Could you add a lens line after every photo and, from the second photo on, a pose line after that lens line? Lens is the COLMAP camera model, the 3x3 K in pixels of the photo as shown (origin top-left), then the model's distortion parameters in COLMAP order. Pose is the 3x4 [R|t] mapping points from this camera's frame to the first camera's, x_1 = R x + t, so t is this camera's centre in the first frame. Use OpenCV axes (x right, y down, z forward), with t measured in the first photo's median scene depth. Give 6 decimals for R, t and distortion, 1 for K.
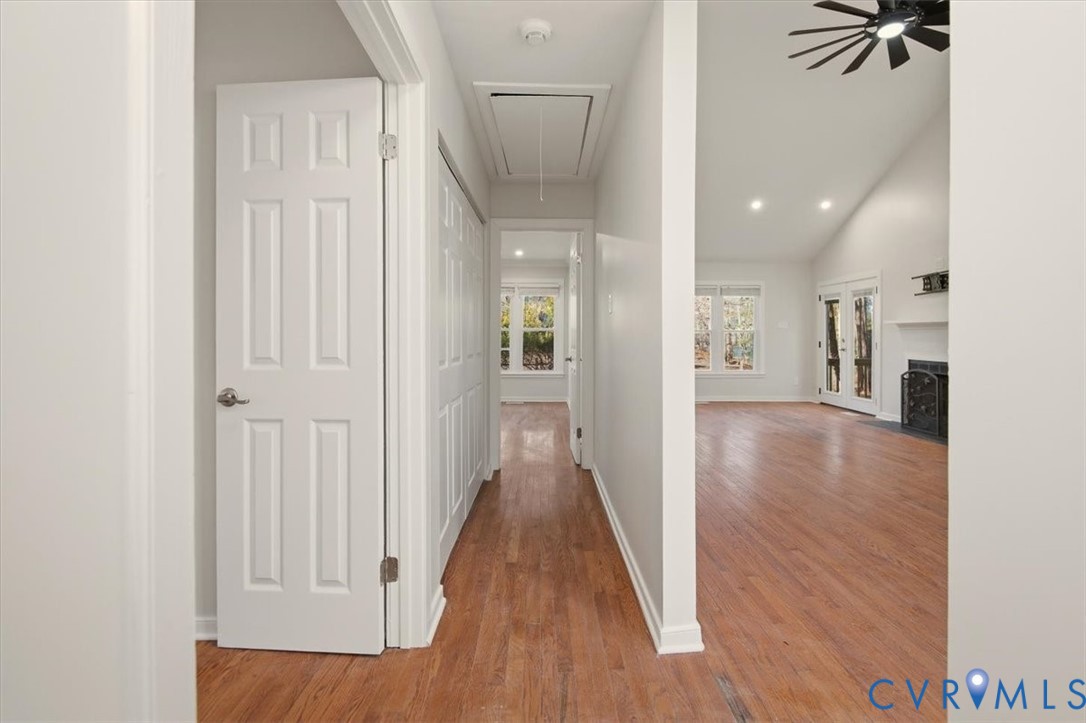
lens RADIAL K [[496.4, 0, 562.7], [0, 496.4, 338.7], [0, 0, 1]] dist [0.002934, -0.004741]
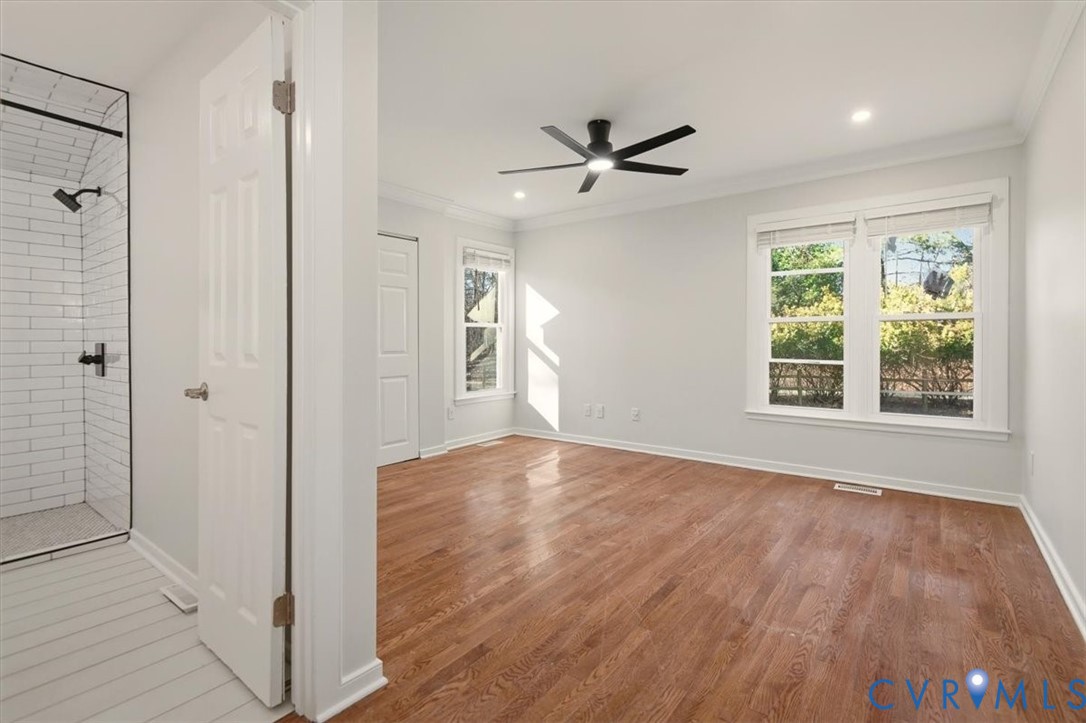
lens RADIAL K [[496.4, 0, 562.7], [0, 496.4, 338.7], [0, 0, 1]] dist [0.002934, -0.004741]
pose [[0.775120, -0.005032, -0.631795, -0.021084], [0.000833, 0.999976, -0.006943, 0.003028], [0.631814, 0.004855, 0.775105, 0.472033]]
